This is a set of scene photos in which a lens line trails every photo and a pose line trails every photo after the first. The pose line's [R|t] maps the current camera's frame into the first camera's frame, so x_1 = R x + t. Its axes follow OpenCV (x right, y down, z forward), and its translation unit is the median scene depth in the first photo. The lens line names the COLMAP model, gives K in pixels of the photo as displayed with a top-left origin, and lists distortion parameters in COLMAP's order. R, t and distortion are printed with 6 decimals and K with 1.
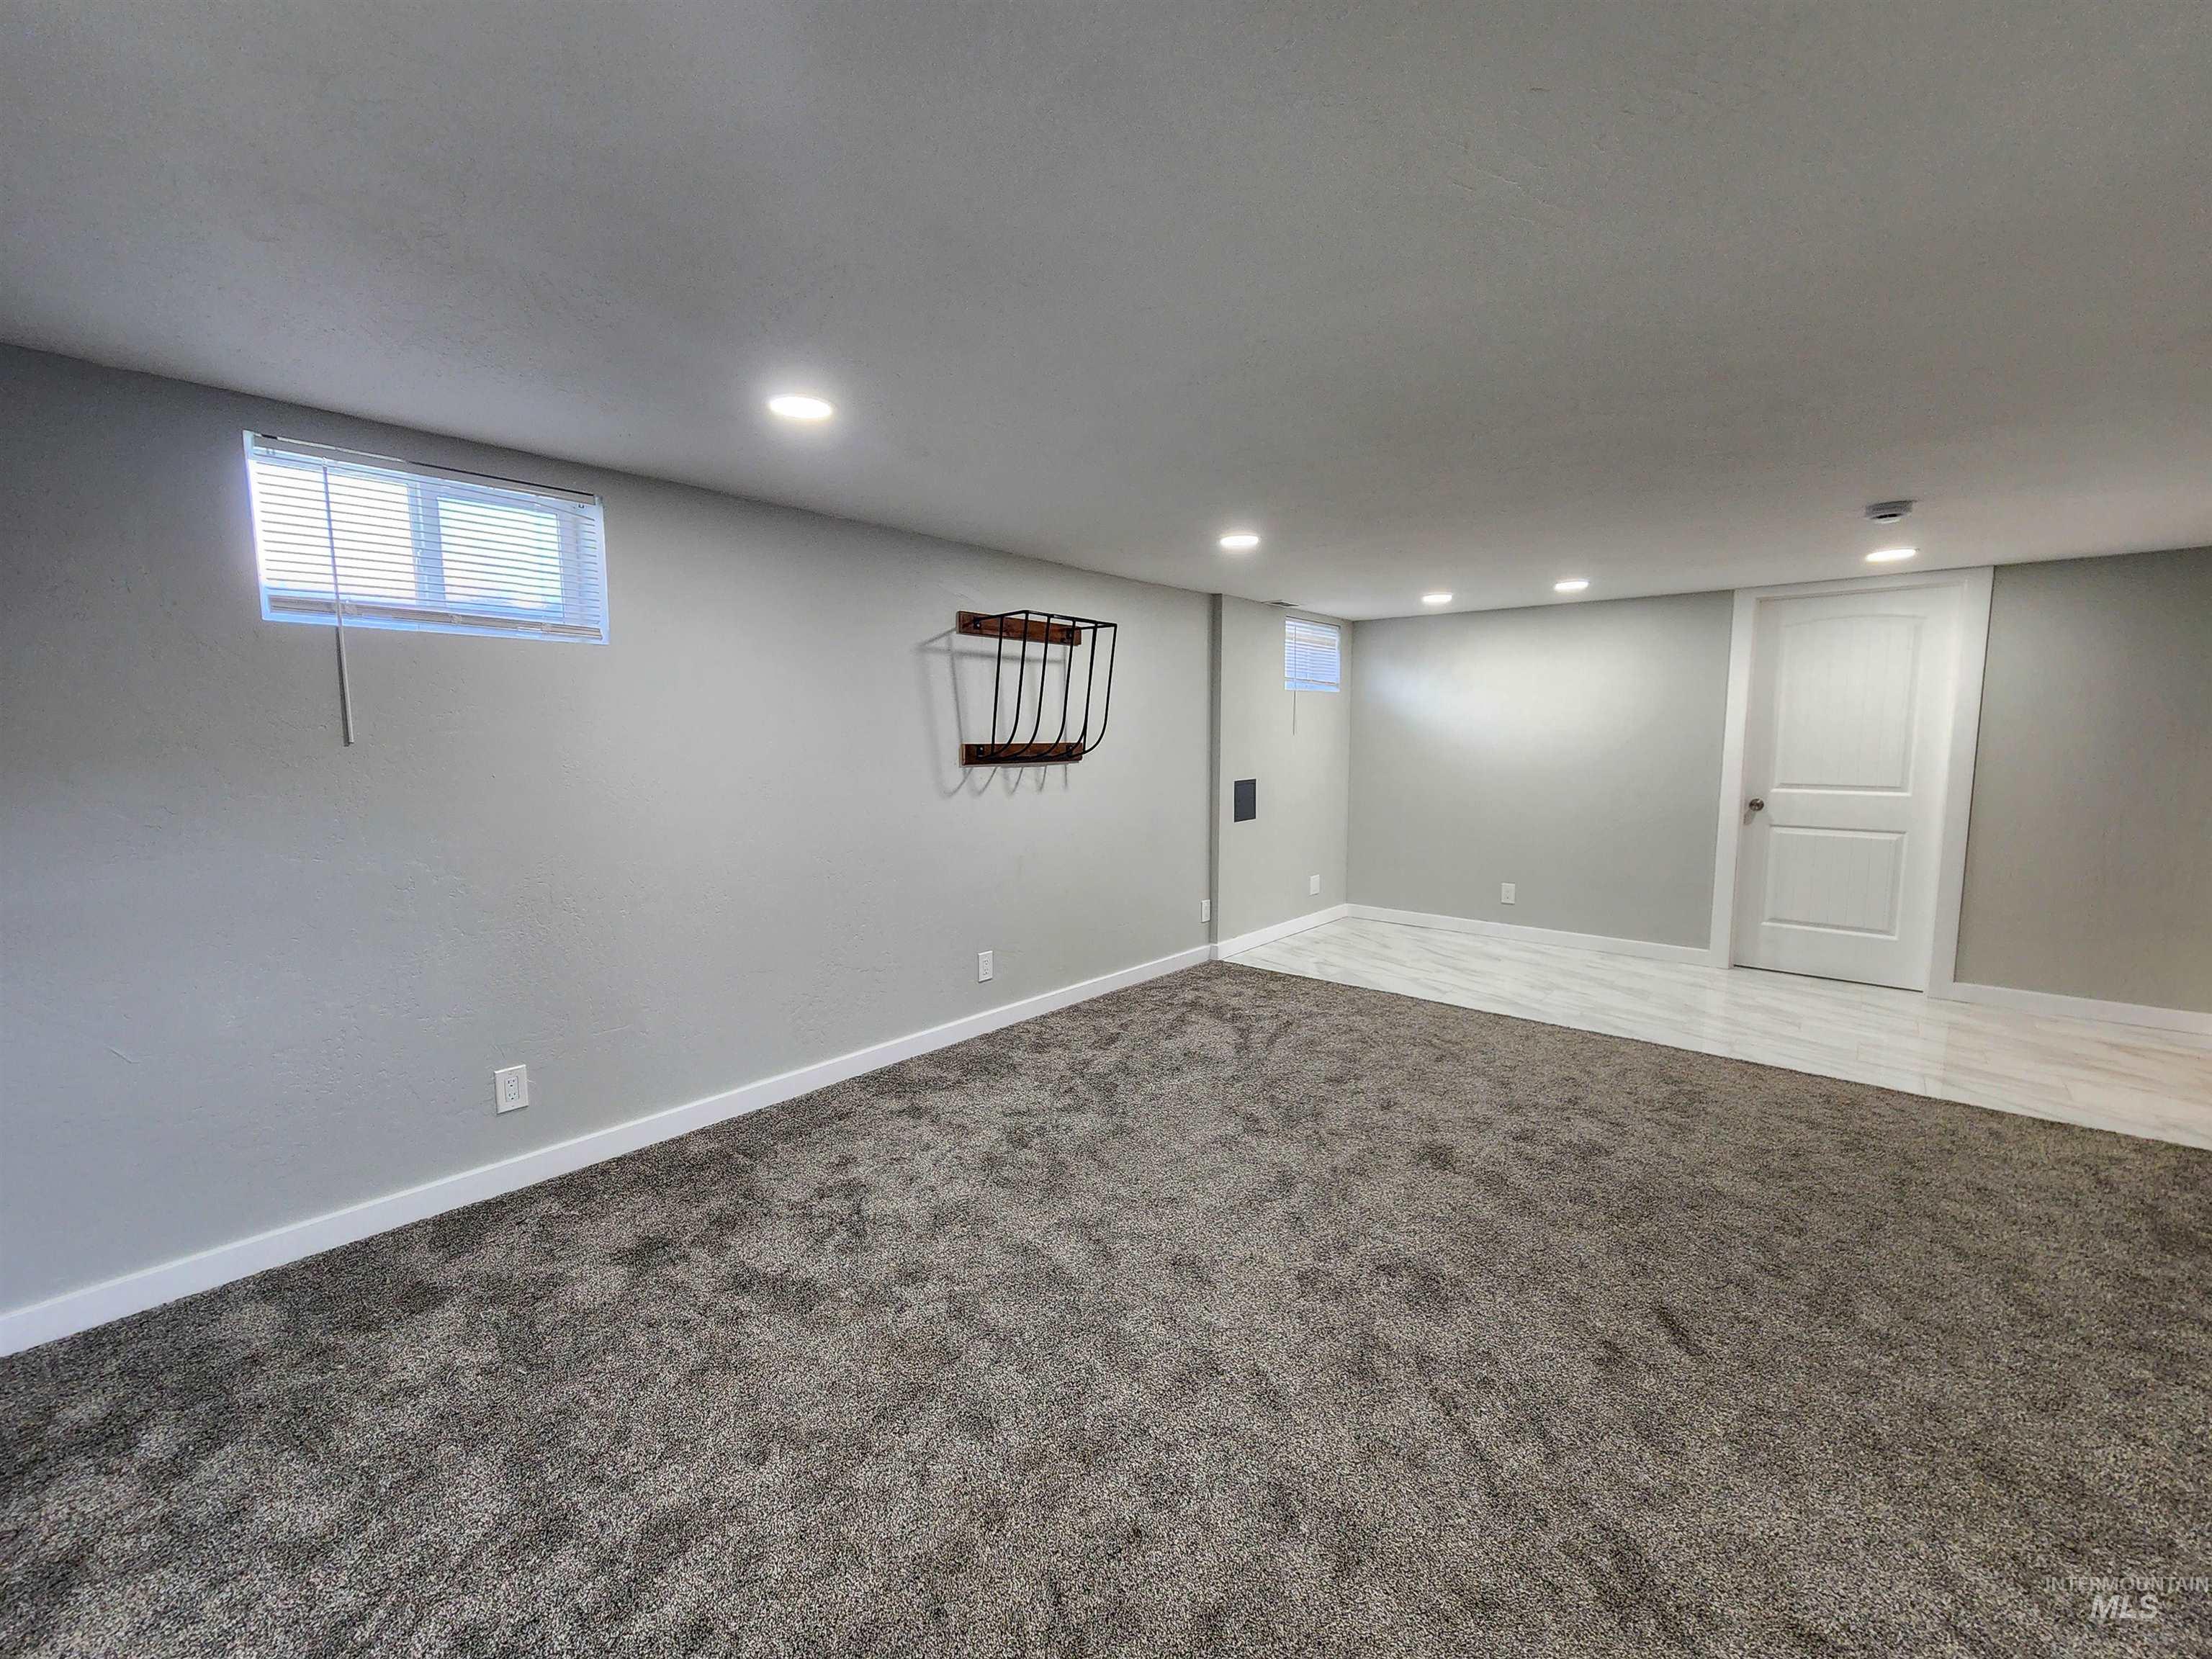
lens RADIAL K [[908.5, 0, 1099.9], [0, 908.5, 827.7], [0, 0, 1]] dist [-0.000044, -0.000525]
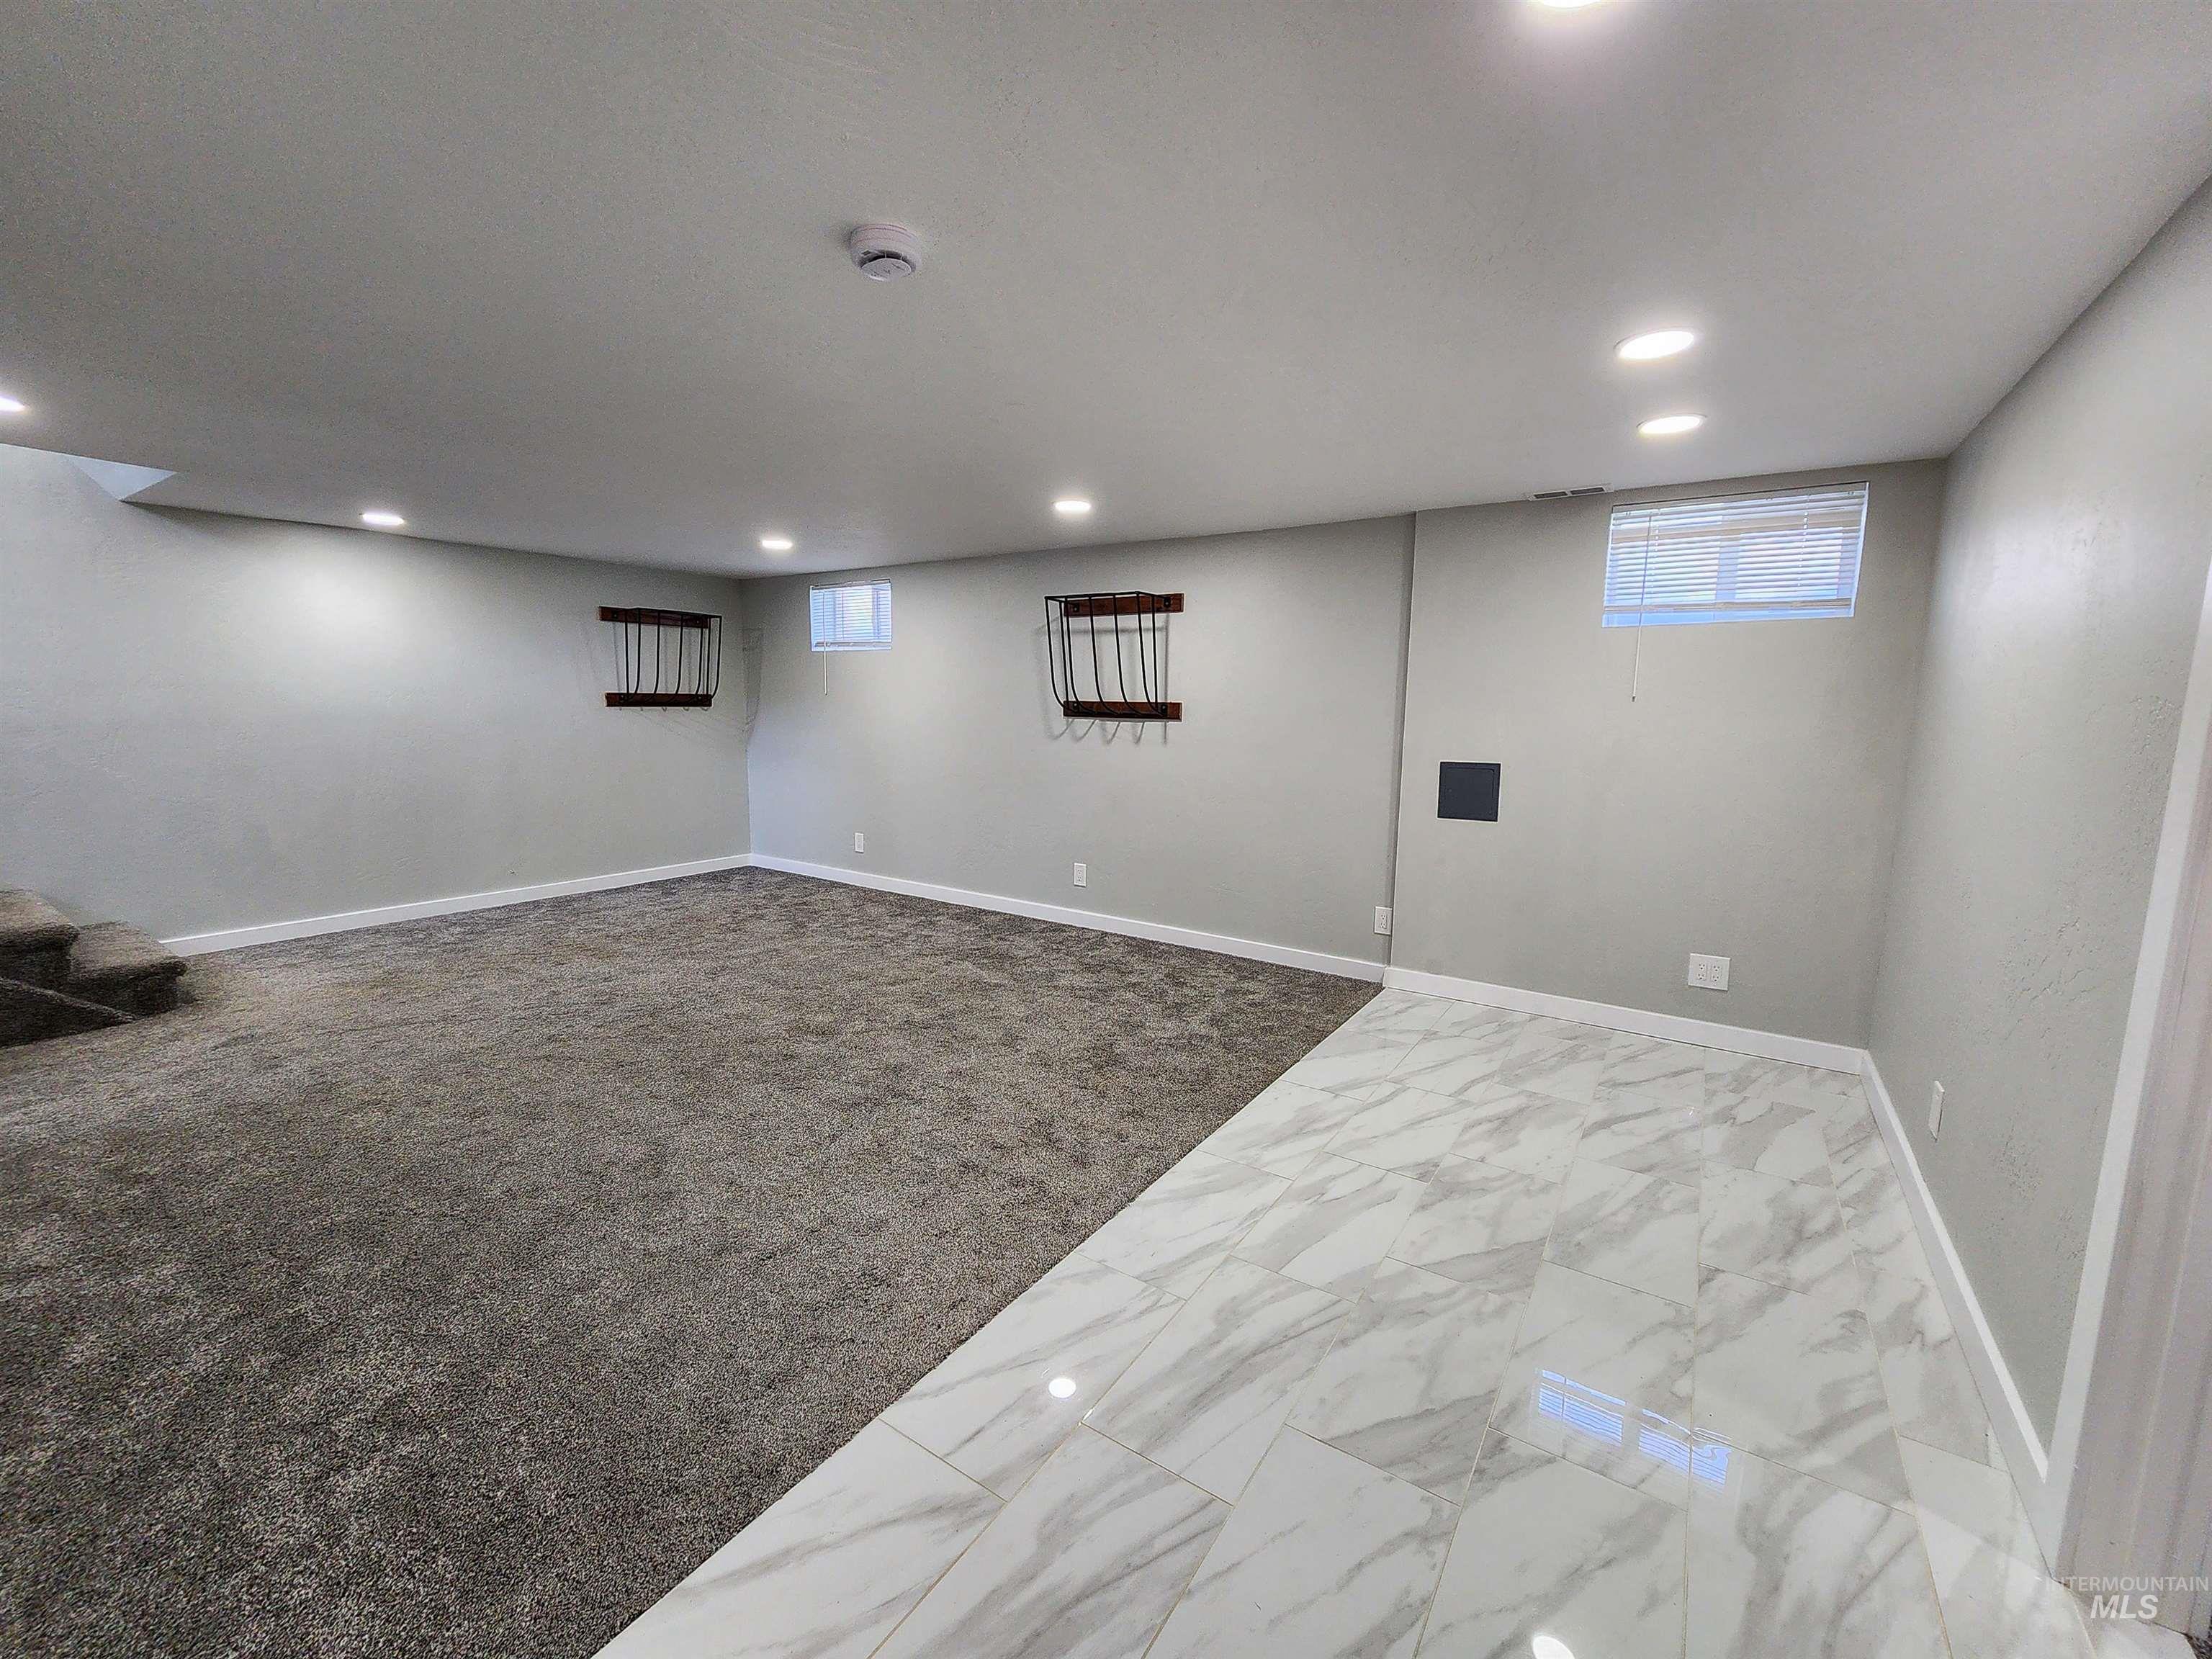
lens RADIAL K [[908.5, 0, 1095.0], [0, 908.5, 832.8], [0, 0, 1]] dist [-0.000044, -0.000525]
pose [[0.122778, 0.153368, -0.980512, 1.123831], [-0.110558, 0.983951, 0.140062, -0.088475], [0.986257, 0.091207, 0.137764, 0.834079]]
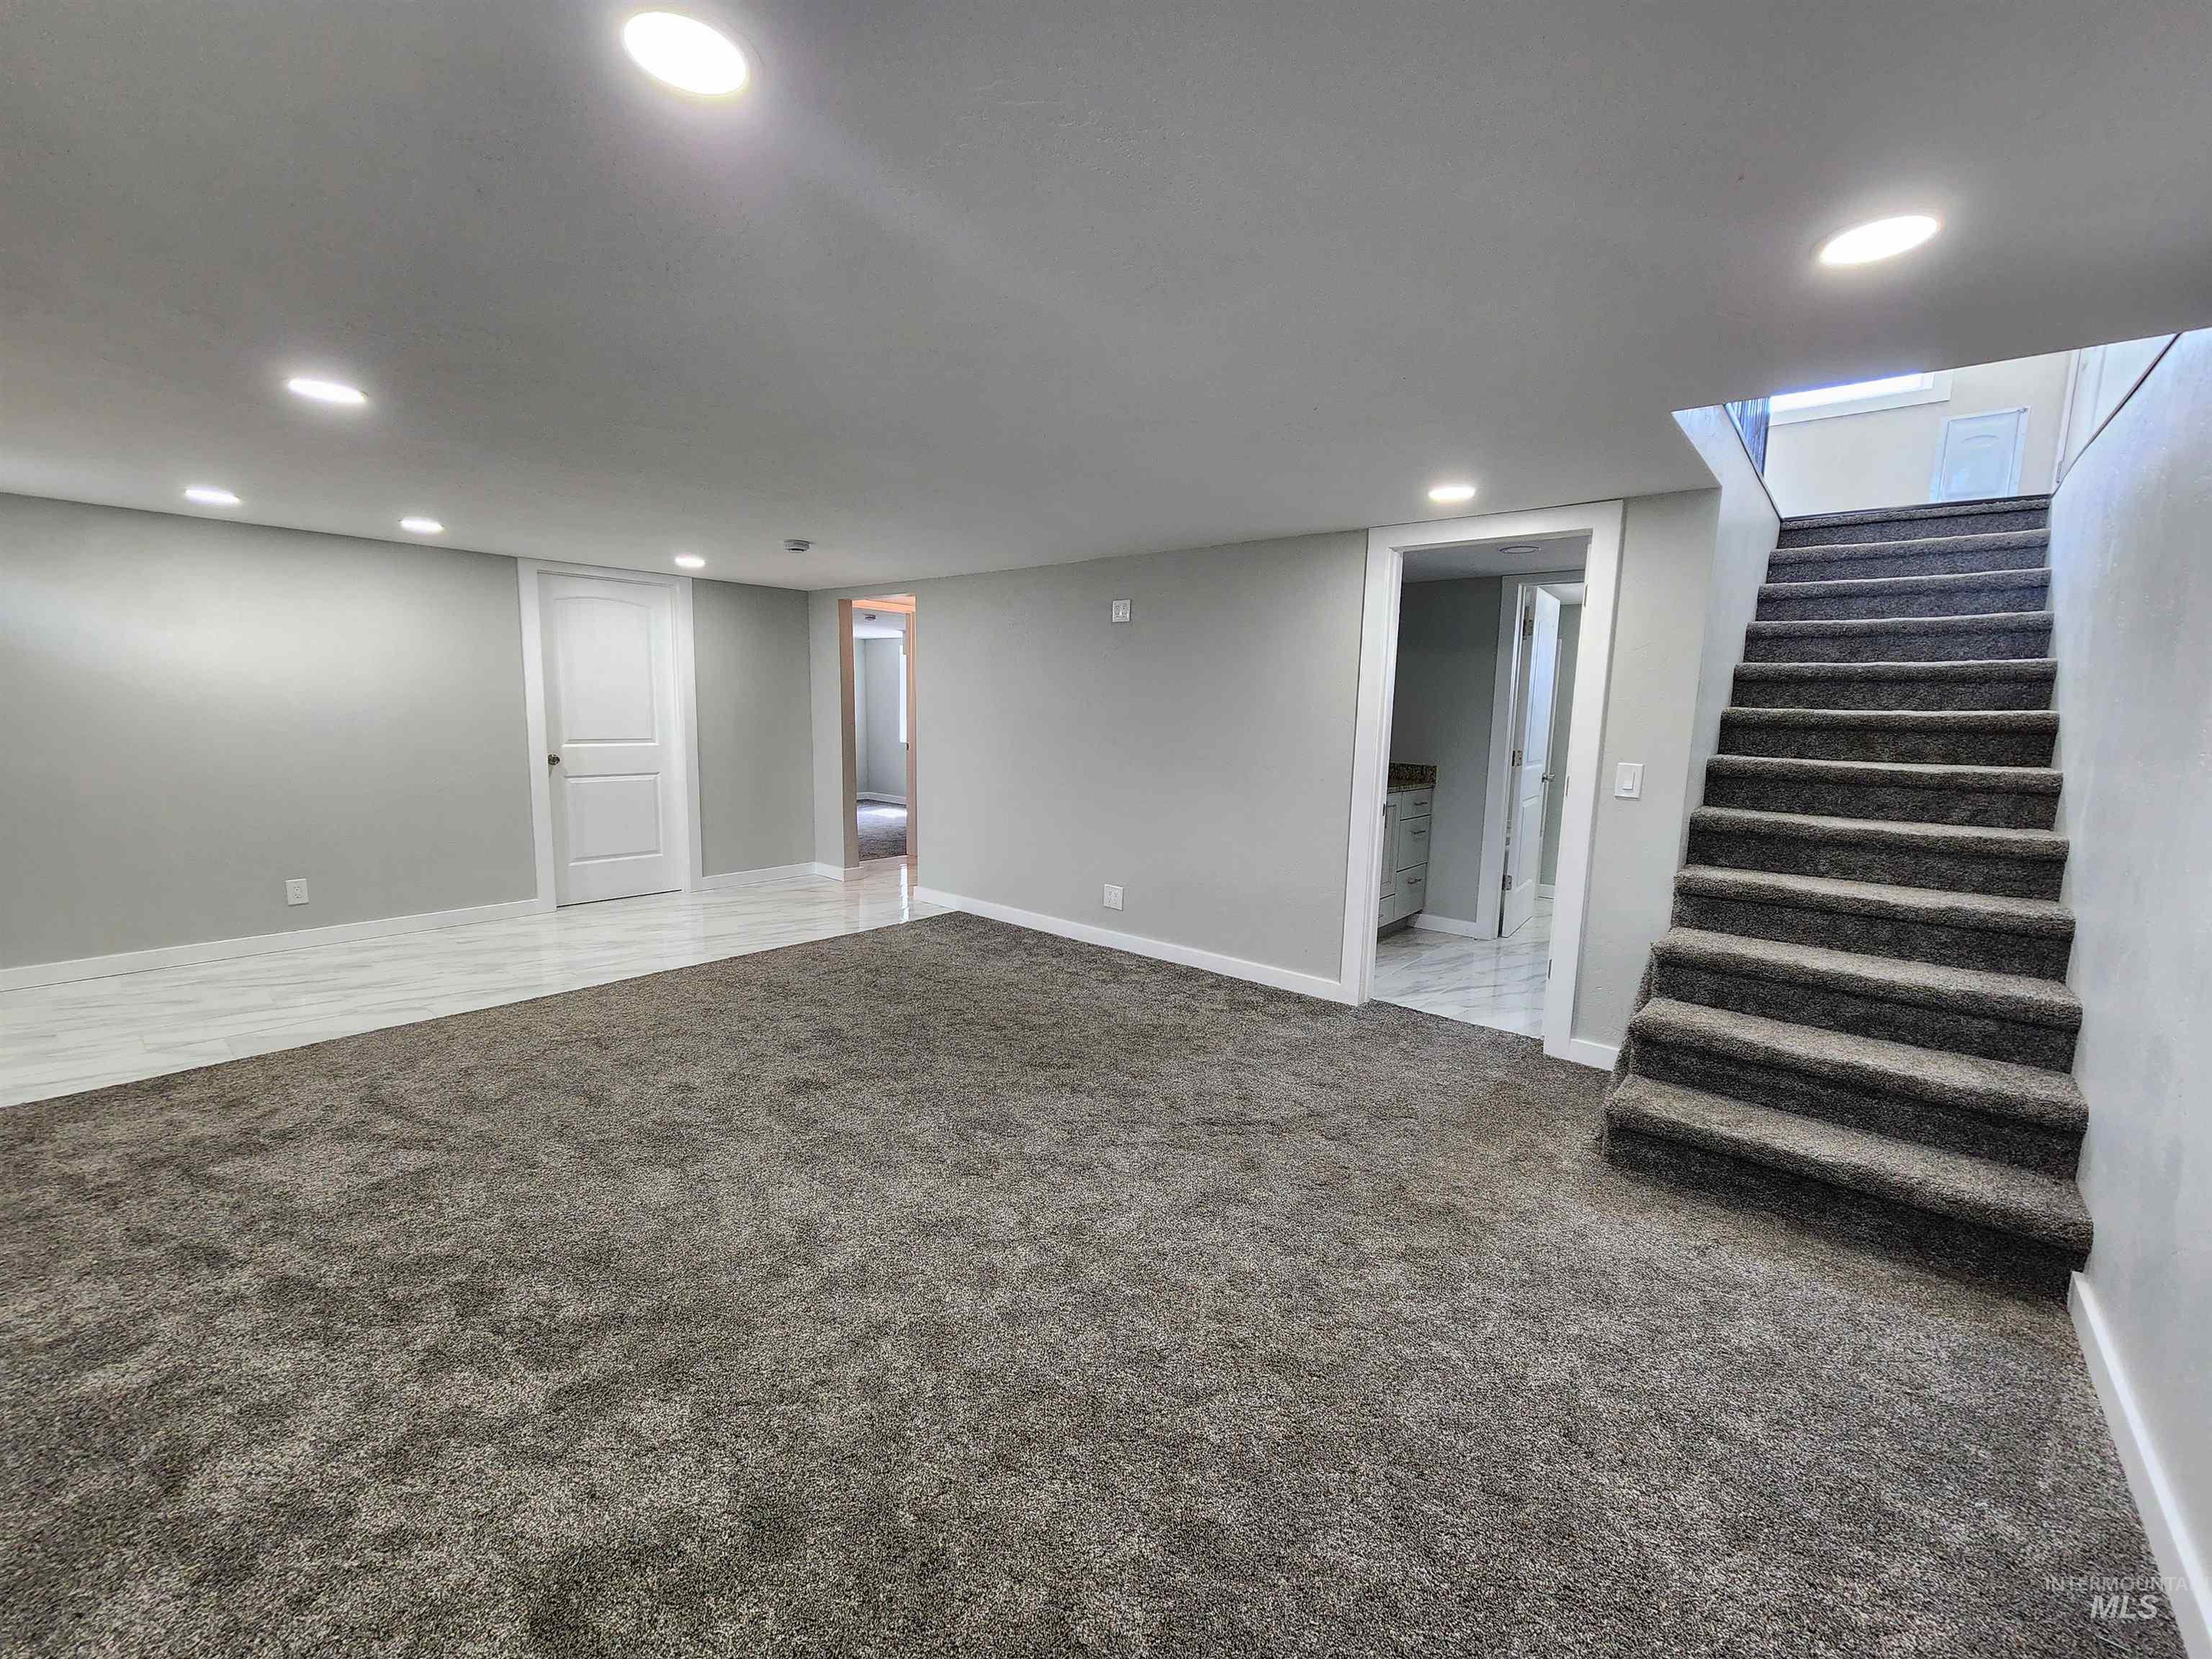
lens RADIAL K [[908.5, 0, 1092.4], [0, 908.5, 819.7], [0, 0, 1]] dist [-0.000044, -0.000525]
pose [[-0.004887, -0.124617, 0.992193, -0.482432], [0.080500, 0.988936, 0.124604, -0.046910], [-0.996743, 0.080481, 0.005199, 0.436359]]
